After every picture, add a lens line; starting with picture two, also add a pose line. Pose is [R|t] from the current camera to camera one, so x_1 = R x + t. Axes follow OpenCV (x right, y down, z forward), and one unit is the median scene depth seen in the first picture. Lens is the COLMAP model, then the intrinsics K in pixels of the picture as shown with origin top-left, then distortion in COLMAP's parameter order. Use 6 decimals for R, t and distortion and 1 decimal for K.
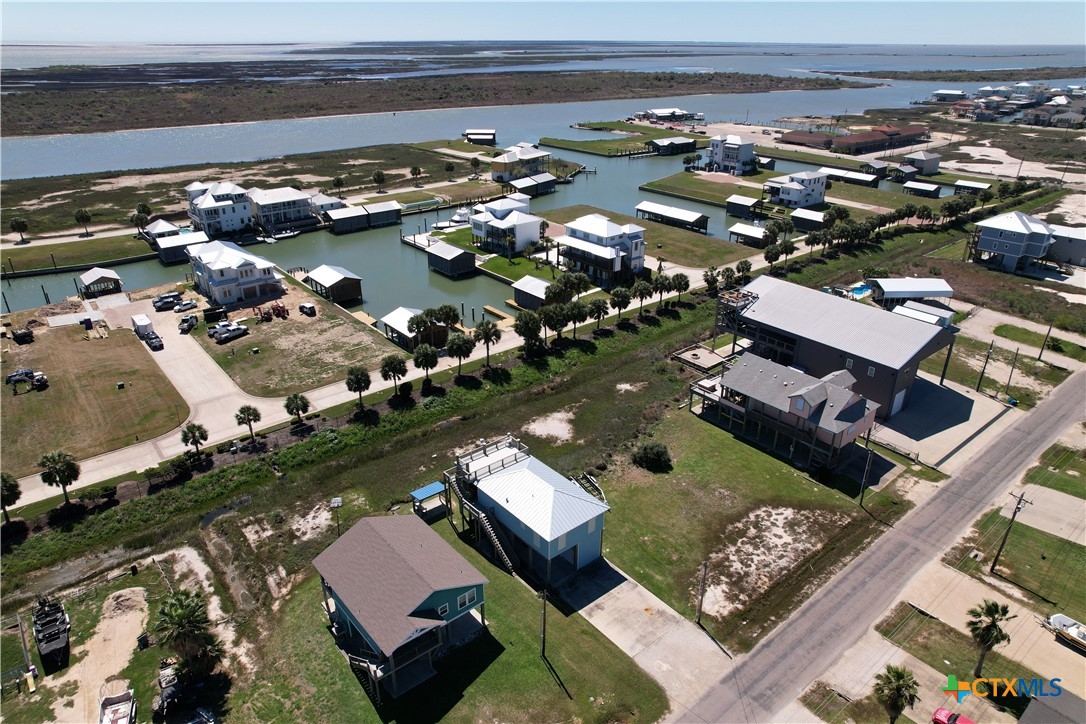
lens RADIAL K [[708.4, 0, 543.0], [0, 708.4, 362.0], [0, 0, 1]] dist [-0.079179, 0.073297]
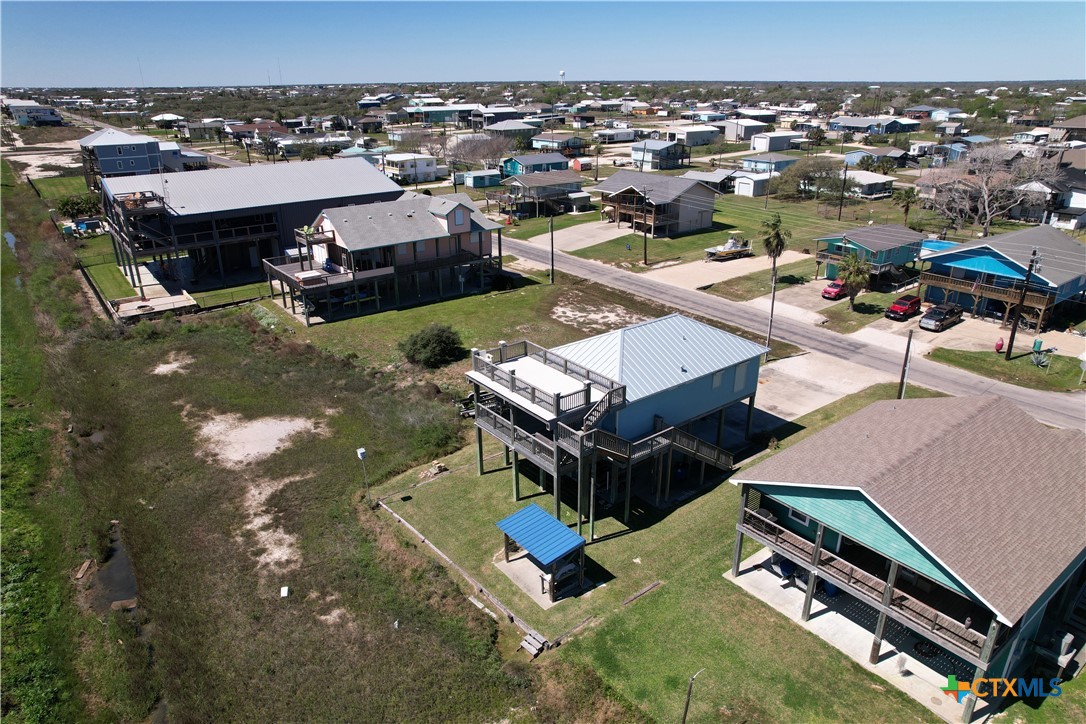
lens RADIAL K [[708.4, 0, 543.0], [0, 708.4, 362.0], [0, 0, 1]] dist [-0.079179, 0.073297]
pose [[0.041165, -0.377794, 0.924974, -0.439656], [0.427167, 0.843542, 0.325524, -0.022535], [-0.903235, 0.381718, 0.196105, 0.792056]]
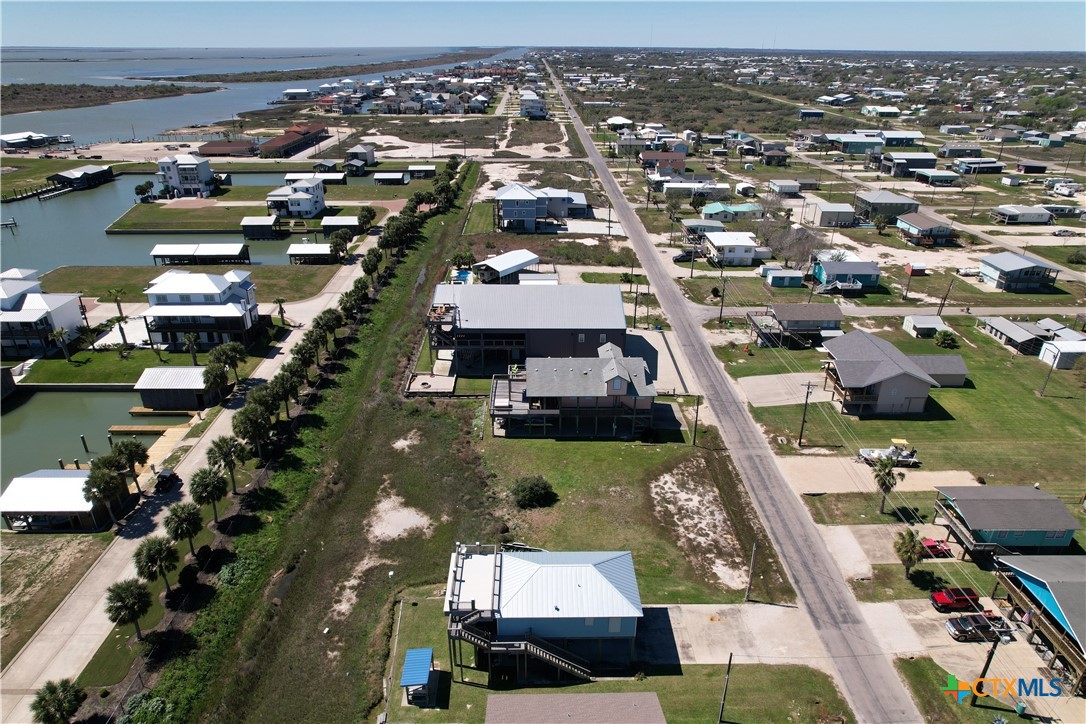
lens RADIAL K [[697.8, 0, 541.4], [0, 697.8, 363.7], [0, 0, 1]] dist [-0.078315, 0.068073]
pose [[0.632101, -0.328059, 0.702016, -0.430029], [0.325570, 0.934553, 0.143580, -0.154840], [-0.703174, 0.137798, 0.697537, 0.326750]]
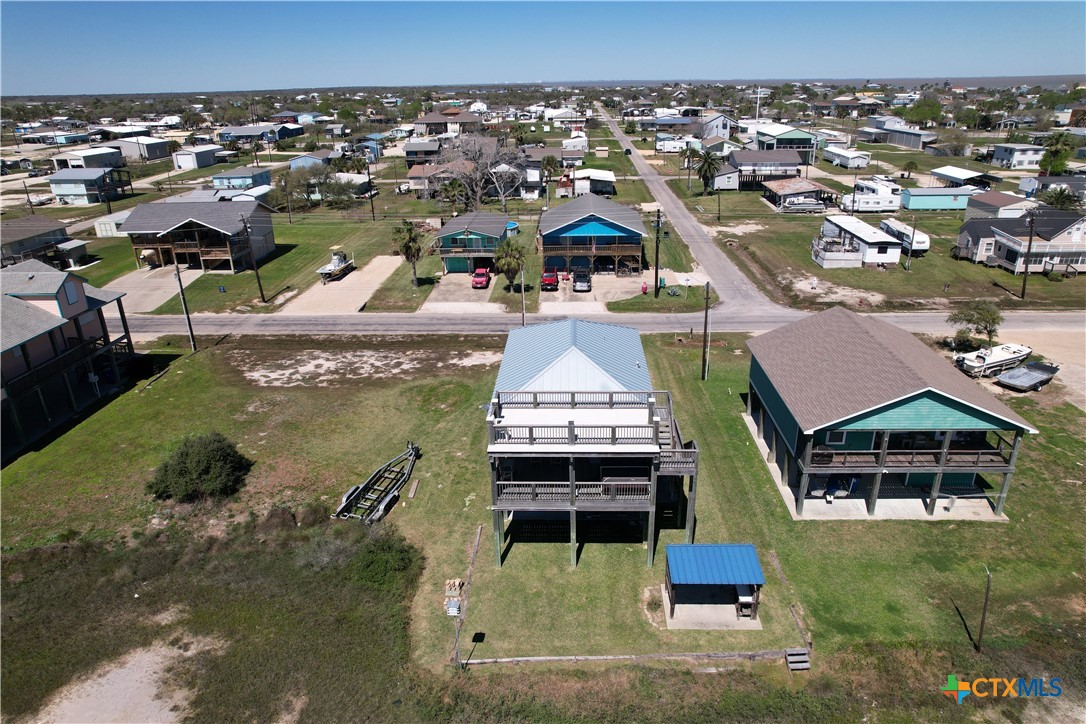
lens RADIAL K [[708.4, 0, 543.0], [0, 708.4, 362.0], [0, 0, 1]] dist [-0.079179, 0.073297]
pose [[-0.737259, -0.242366, 0.630641, -0.269649], [0.299871, 0.719064, 0.626916, -0.131763], [-0.605414, 0.651310, -0.457458, 1.031651]]
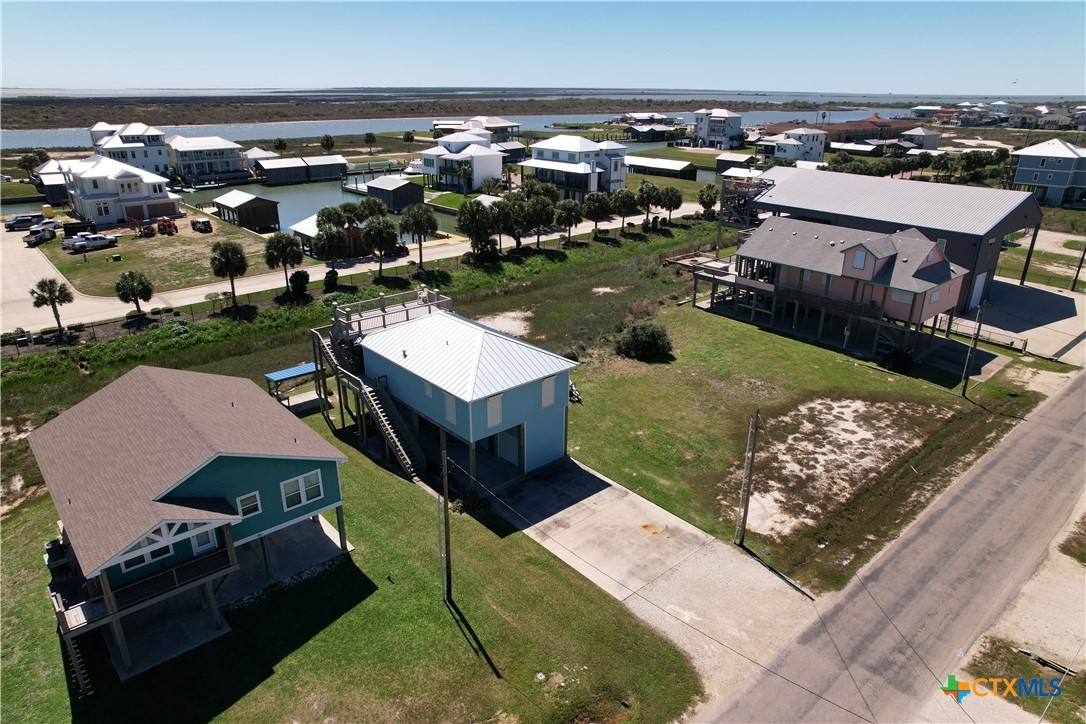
lens RADIAL K [[708.4, 0, 543.0], [0, 708.4, 362.0], [0, 0, 1]] dist [-0.079179, 0.073297]
pose [[0.999599, -0.005858, 0.027703, 0.038635], [0.007451, 0.998304, -0.057737, 0.190470], [-0.027318, 0.057921, 0.997947, 0.327939]]
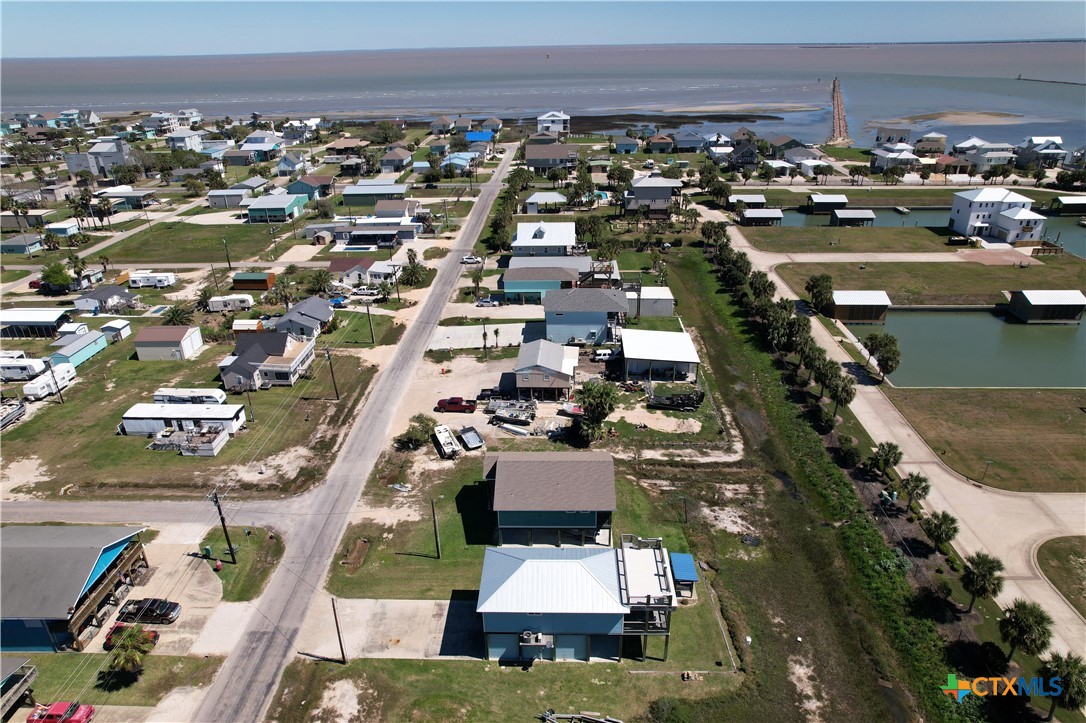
lens RADIAL K [[708.4, 0, 543.0], [0, 708.4, 361.5], [0, 0, 1]] dist [-0.079179, 0.073297]
pose [[-0.664603, 0.317838, -0.676226, 0.403438], [-0.302439, 0.713138, 0.632428, -0.433401], [0.683253, 0.624830, -0.377827, 0.940274]]
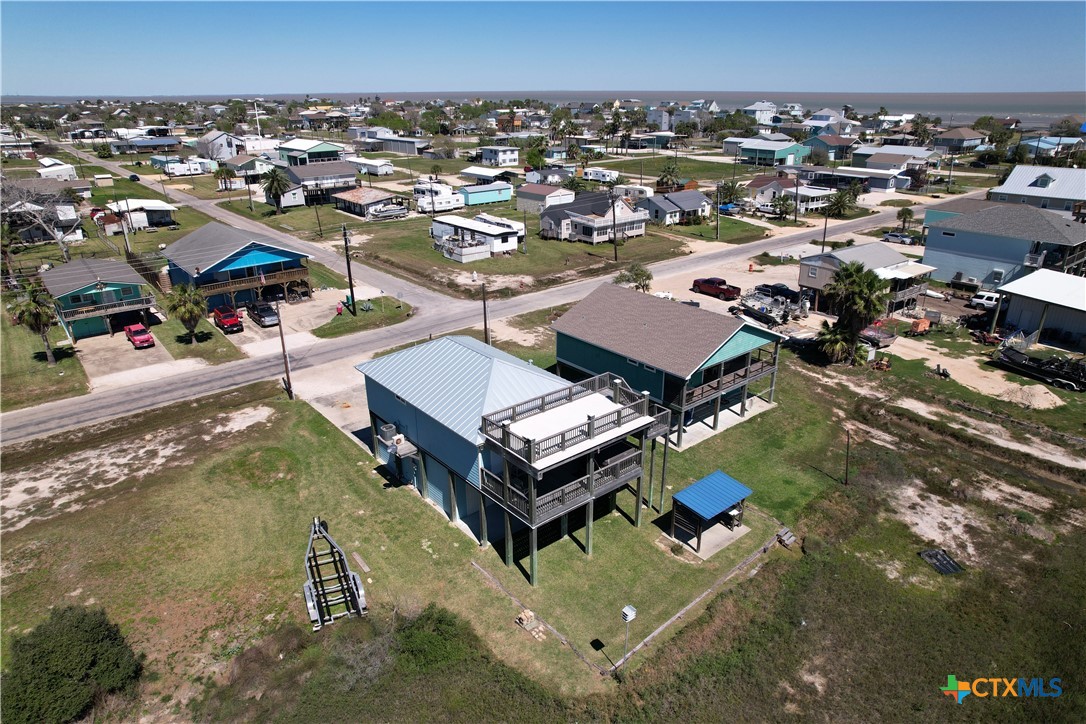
lens RADIAL K [[697.8, 0, 541.4], [0, 697.8, 363.7], [0, 0, 1]] dist [-0.078315, 0.068073]
pose [[-0.999984, -0.001591, 0.005346, -0.050354], [0.002799, 0.685889, 0.727701, -0.170579], [-0.004824, 0.727704, -0.685874, 1.110033]]
